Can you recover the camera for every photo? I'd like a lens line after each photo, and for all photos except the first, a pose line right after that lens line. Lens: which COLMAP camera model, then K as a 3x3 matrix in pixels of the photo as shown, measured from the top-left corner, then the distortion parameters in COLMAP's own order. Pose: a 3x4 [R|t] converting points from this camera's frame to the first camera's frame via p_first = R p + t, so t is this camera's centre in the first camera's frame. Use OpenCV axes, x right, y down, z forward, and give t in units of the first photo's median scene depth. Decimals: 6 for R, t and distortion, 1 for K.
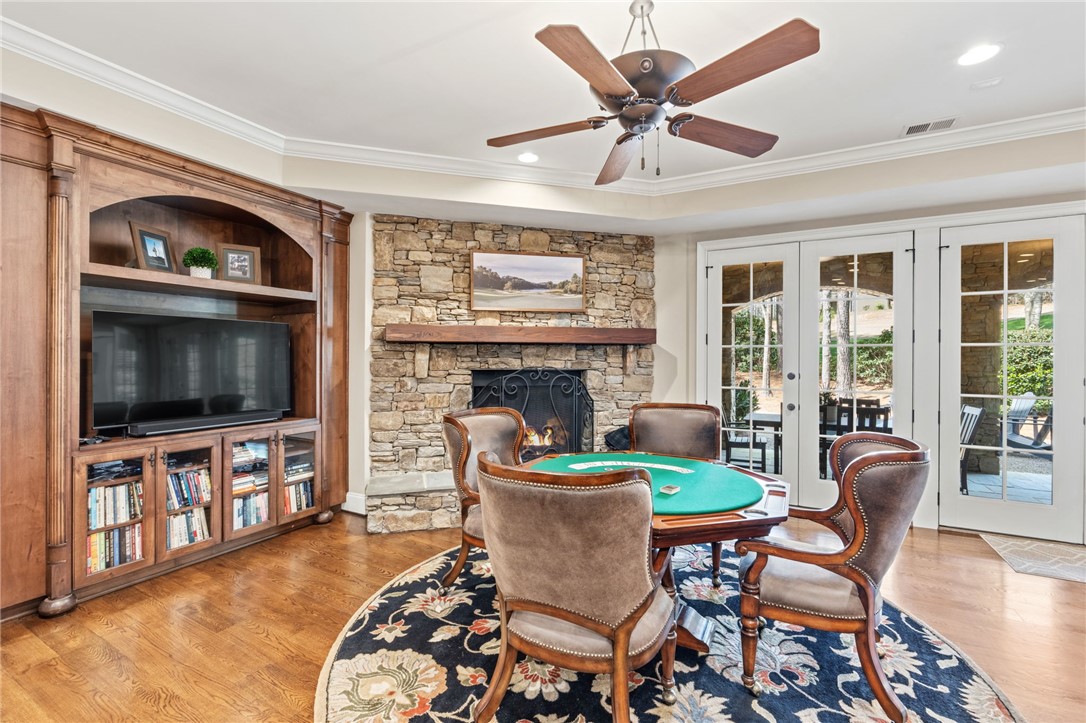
lens RADIAL K [[471.3, 0, 543.0], [0, 471.3, 361.5], [0, 0, 1]] dist [-0.003228, -0.000787]
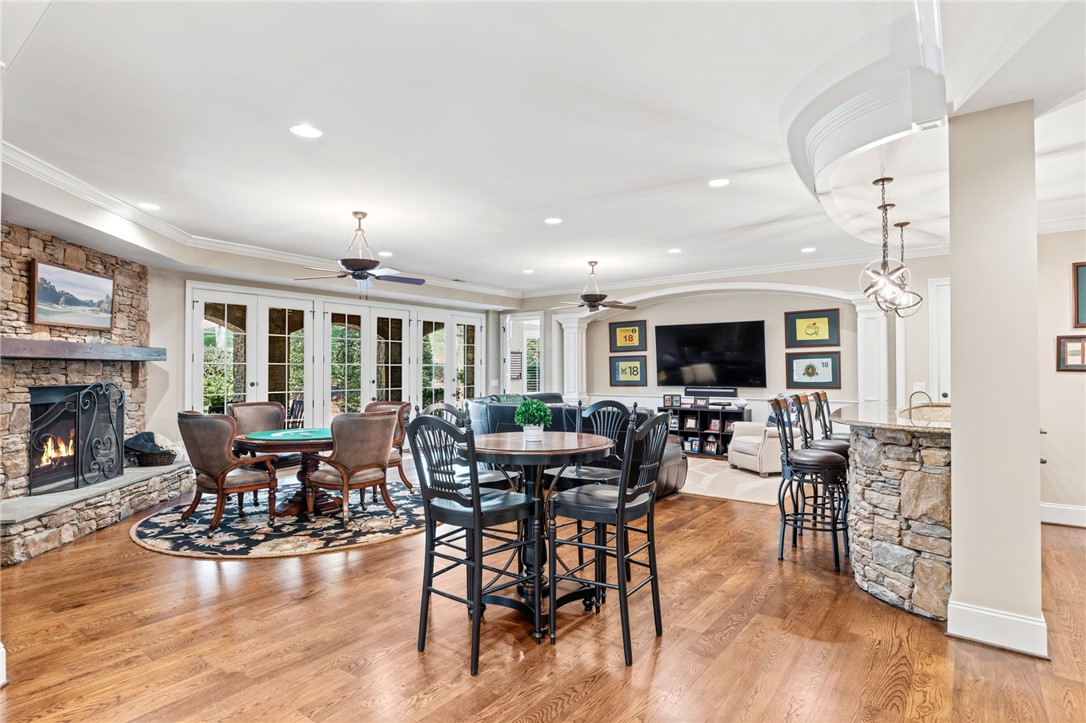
lens RADIAL K [[471.3, 0, 543.0], [0, 471.3, 361.5], [0, 0, 1]] dist [-0.003228, -0.000787]
pose [[0.149037, 0.014641, 0.988723, -0.901917], [0.015385, 0.999735, -0.017124, -0.001304], [-0.988712, 0.017764, 0.148772, -0.137119]]
